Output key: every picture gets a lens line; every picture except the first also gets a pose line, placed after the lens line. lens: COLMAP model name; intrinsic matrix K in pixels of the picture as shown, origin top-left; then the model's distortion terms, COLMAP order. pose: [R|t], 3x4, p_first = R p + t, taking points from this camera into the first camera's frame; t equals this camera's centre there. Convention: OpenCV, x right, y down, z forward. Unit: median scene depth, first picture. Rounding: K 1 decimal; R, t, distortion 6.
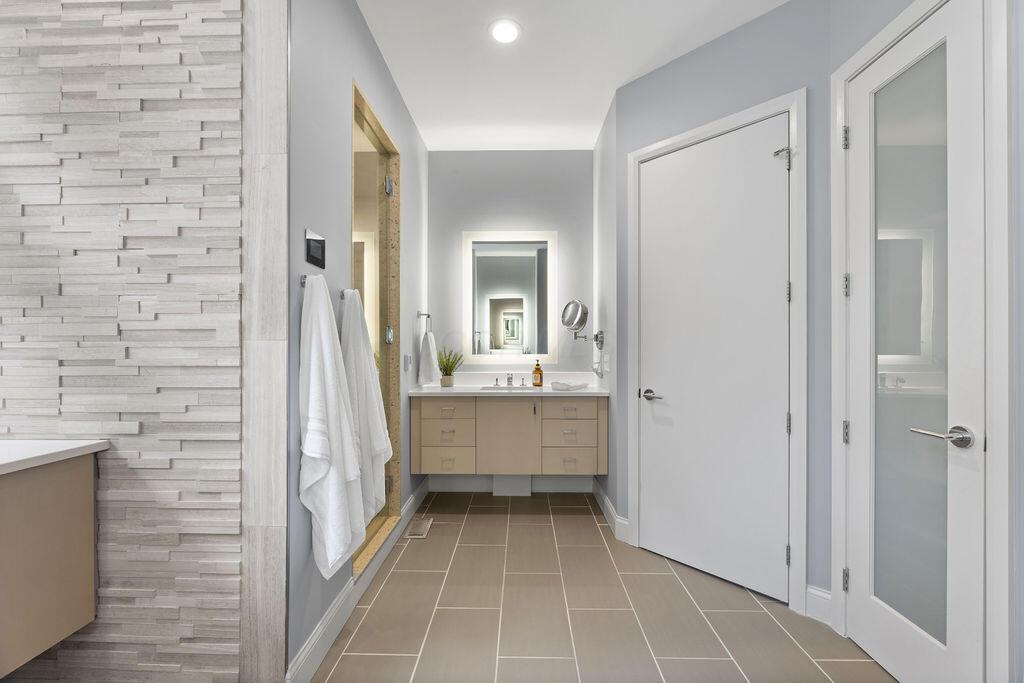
lens RADIAL K [[413.6, 0, 509.8], [0, 413.6, 345.7], [0, 0, 1]] dist [-0.002337, 0.000640]
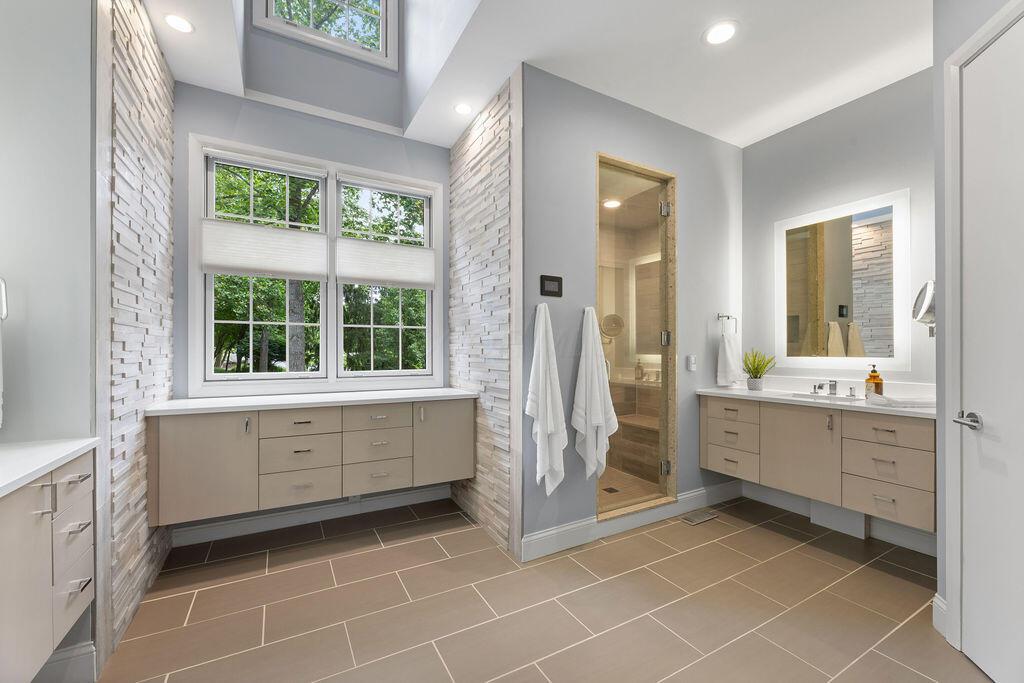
lens RADIAL K [[413.6, 0, 517.9], [0, 413.6, 346.7], [0, 0, 1]] dist [-0.002337, 0.000640]
pose [[0.515722, -0.006617, -0.856730, 0.507852], [0.003386, 0.999978, -0.005685, 0.003575], [0.856749, 0.000031, 0.515733, 0.054575]]
